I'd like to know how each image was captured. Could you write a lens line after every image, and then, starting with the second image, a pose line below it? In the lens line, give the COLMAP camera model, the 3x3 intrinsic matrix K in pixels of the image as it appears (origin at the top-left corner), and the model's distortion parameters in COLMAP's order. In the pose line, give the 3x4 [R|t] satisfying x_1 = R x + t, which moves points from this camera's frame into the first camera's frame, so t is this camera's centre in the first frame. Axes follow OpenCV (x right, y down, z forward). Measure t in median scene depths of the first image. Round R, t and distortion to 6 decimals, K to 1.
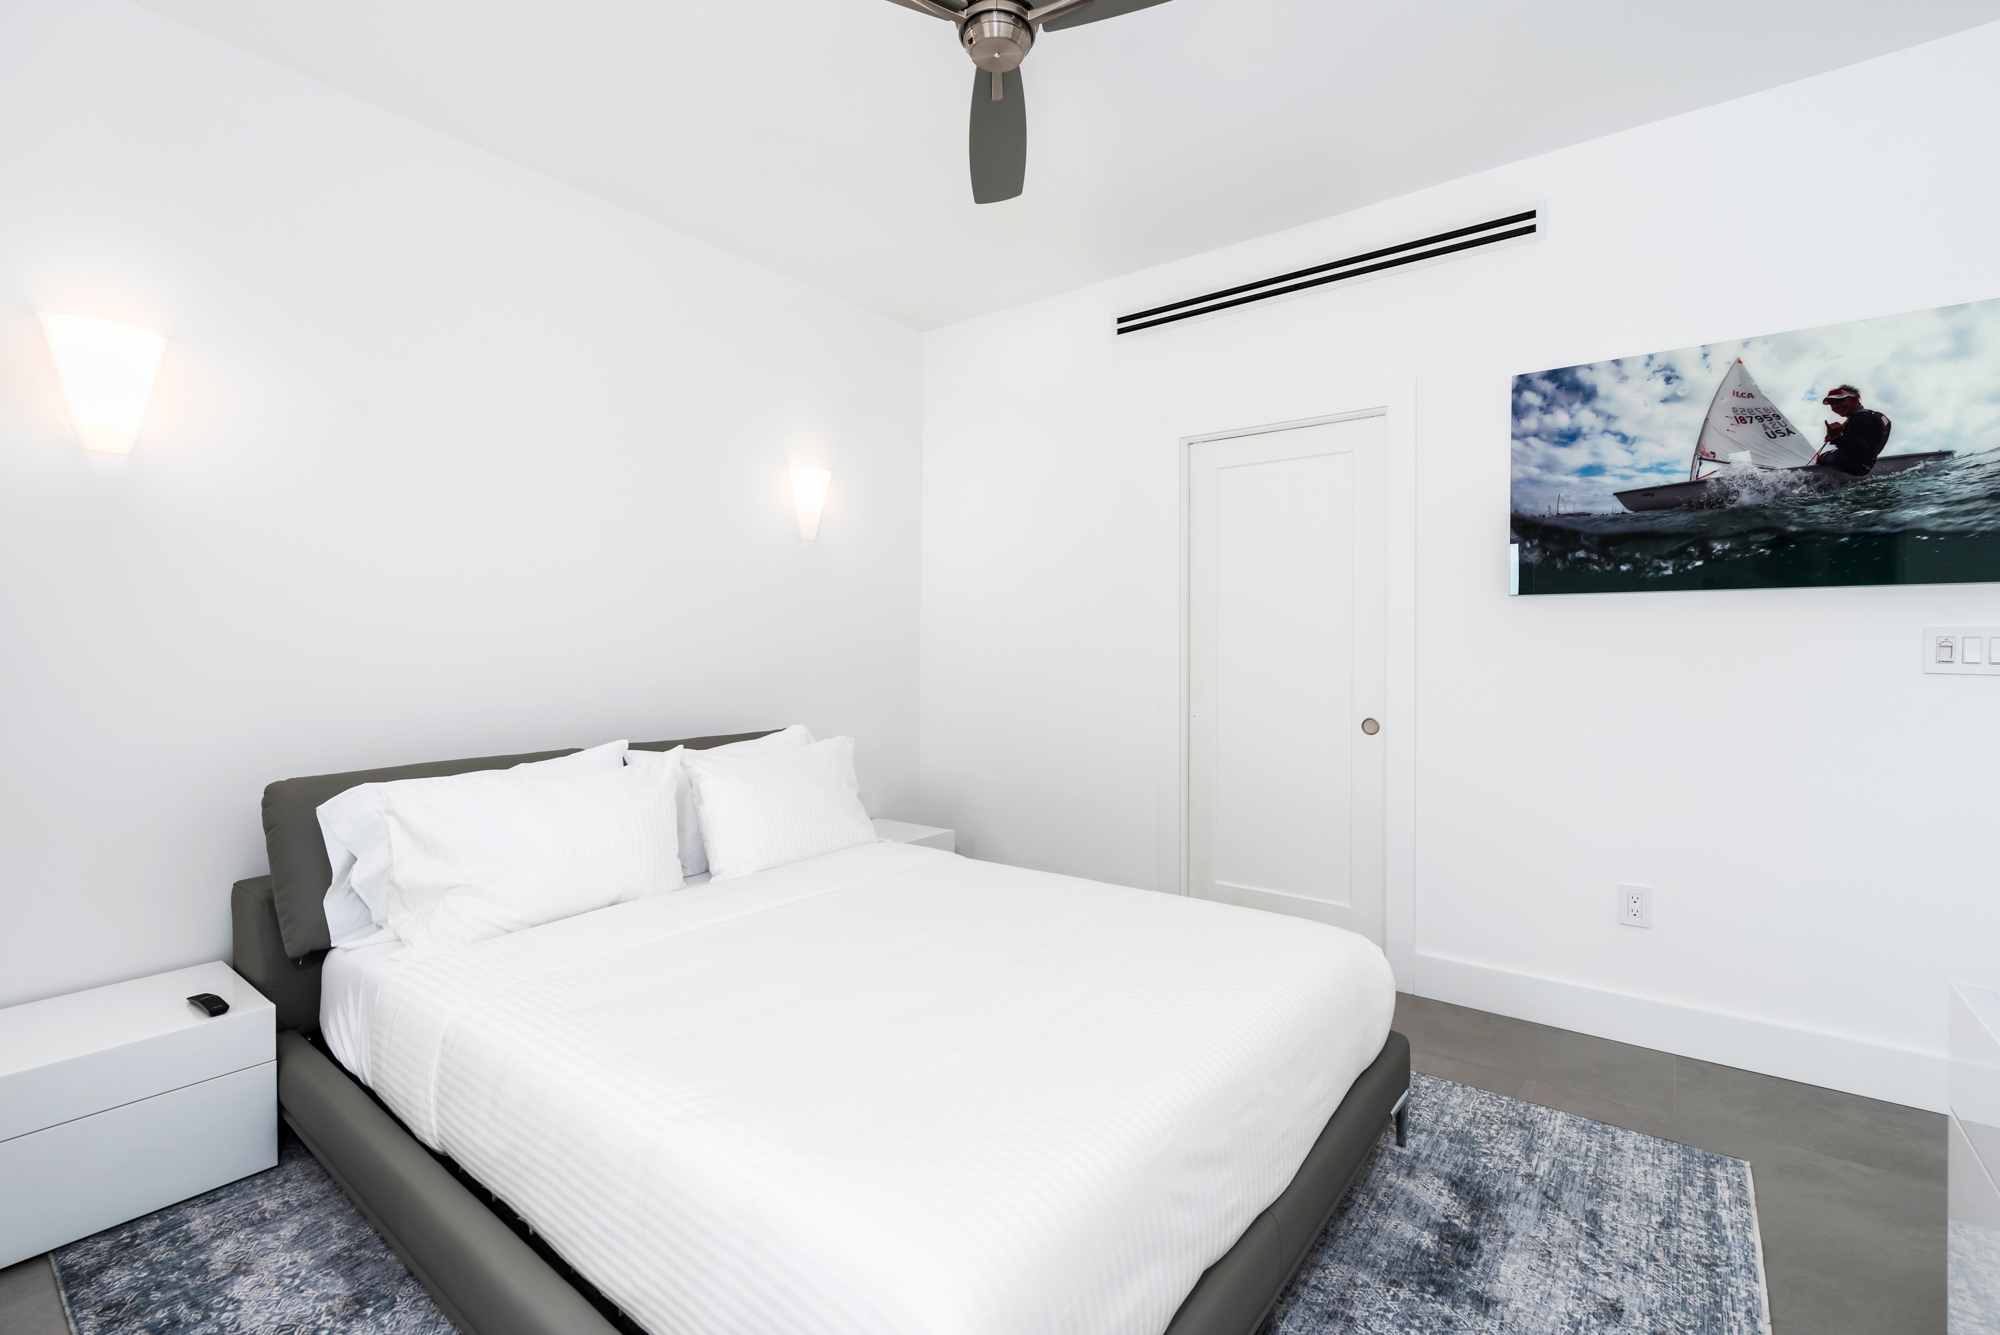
lens RADIAL K [[896.9, 0, 1002.2], [0, 896.9, 649.4], [0, 0, 1]] dist [0.001962, -0.000162]
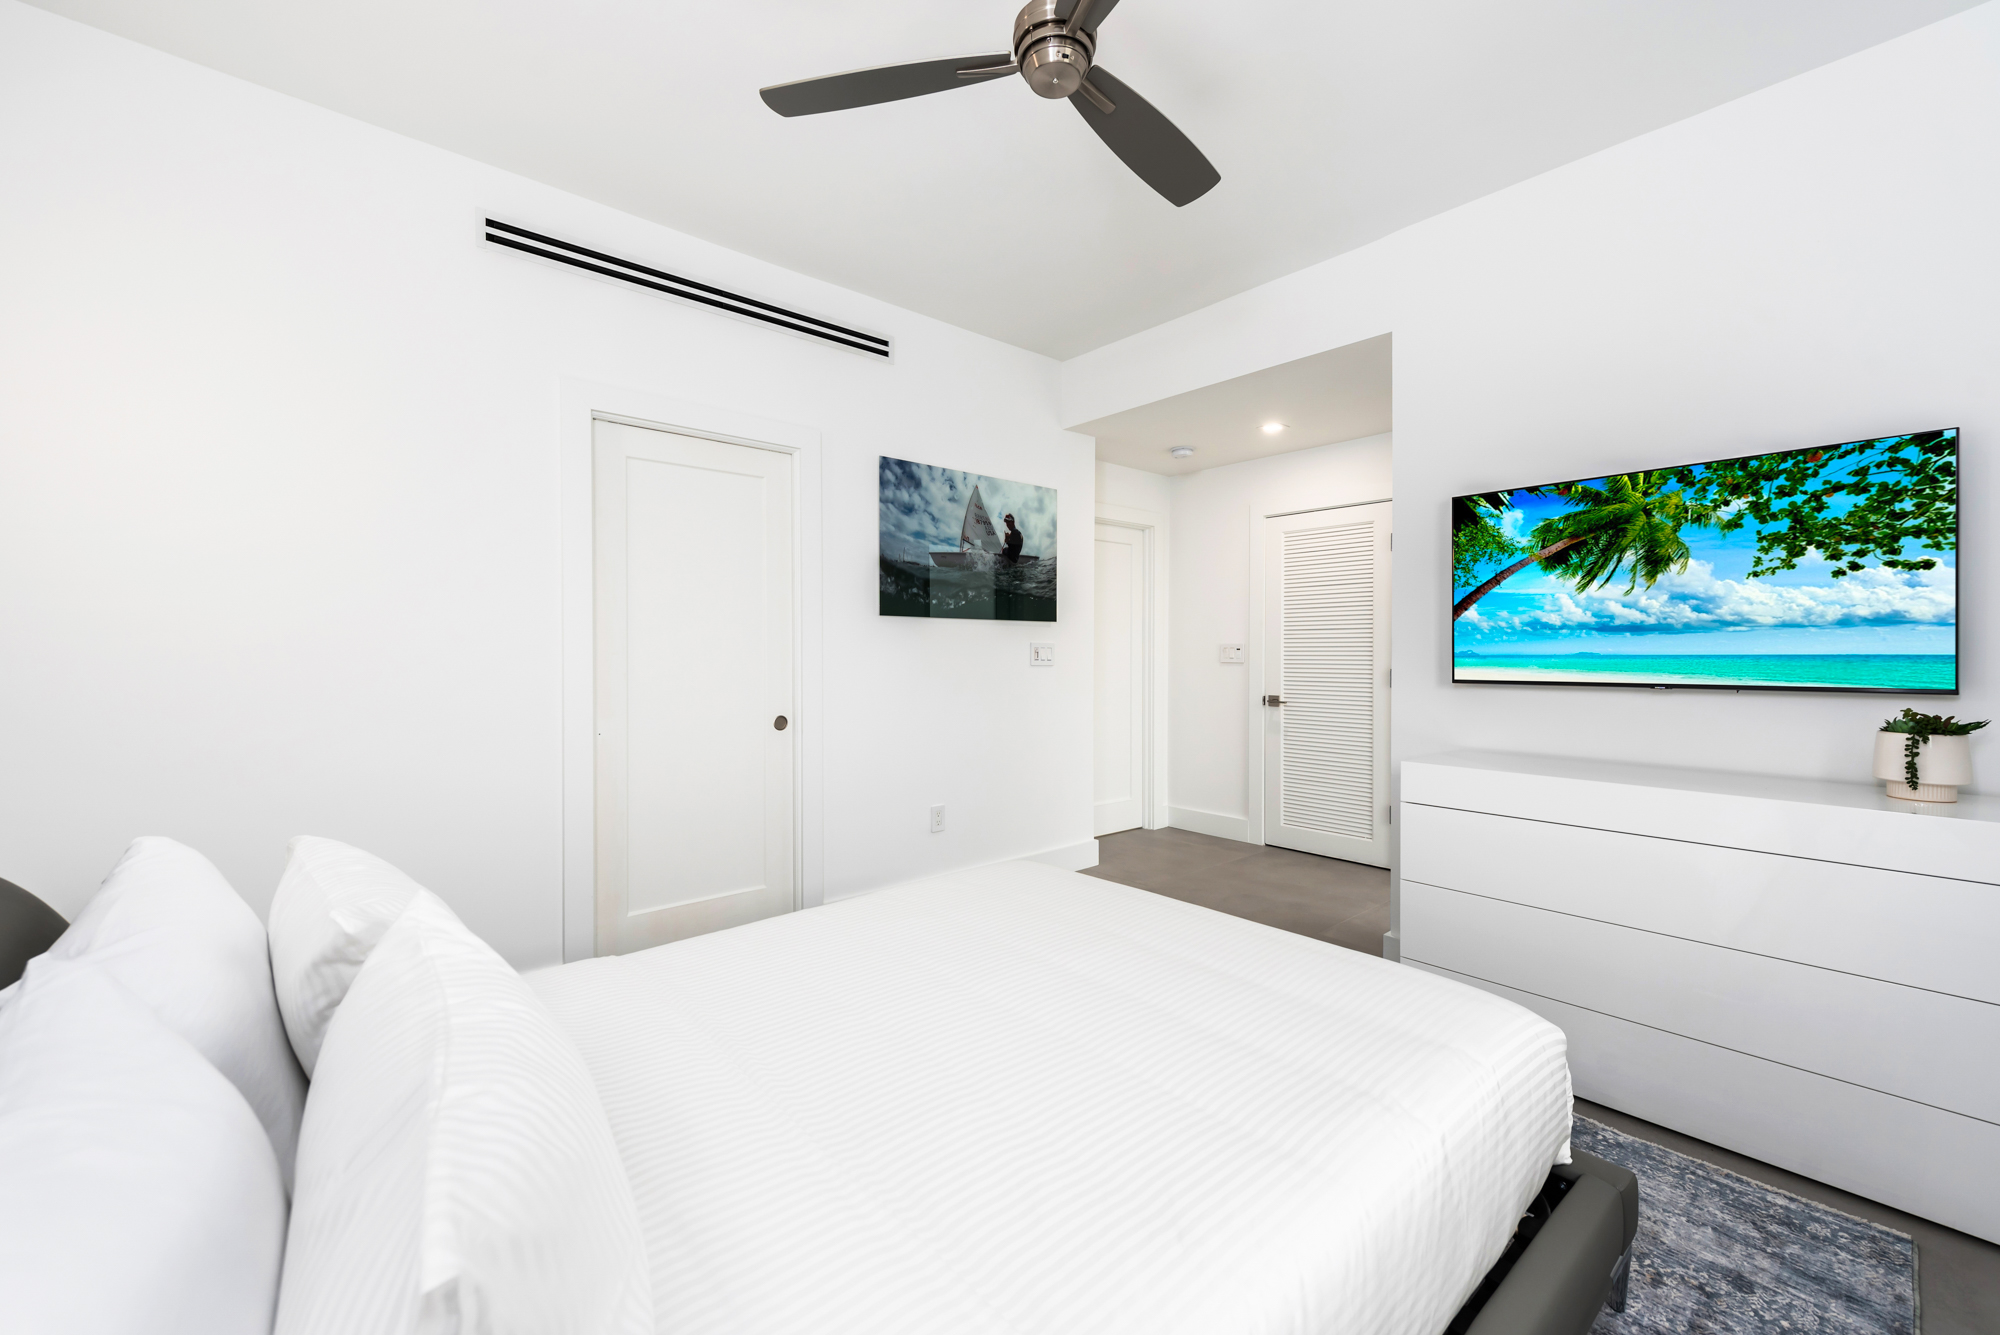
lens RADIAL K [[786.9, 0, 993.3], [0, 786.9, 650.7], [0, 0, 1]] dist [0.001438, 0.000072]
pose [[0.187009, -0.006441, 0.982337, -0.617274], [0.001450, 0.999979, 0.006280, -0.014860], [-0.982357, 0.000250, 0.187014, 0.642044]]
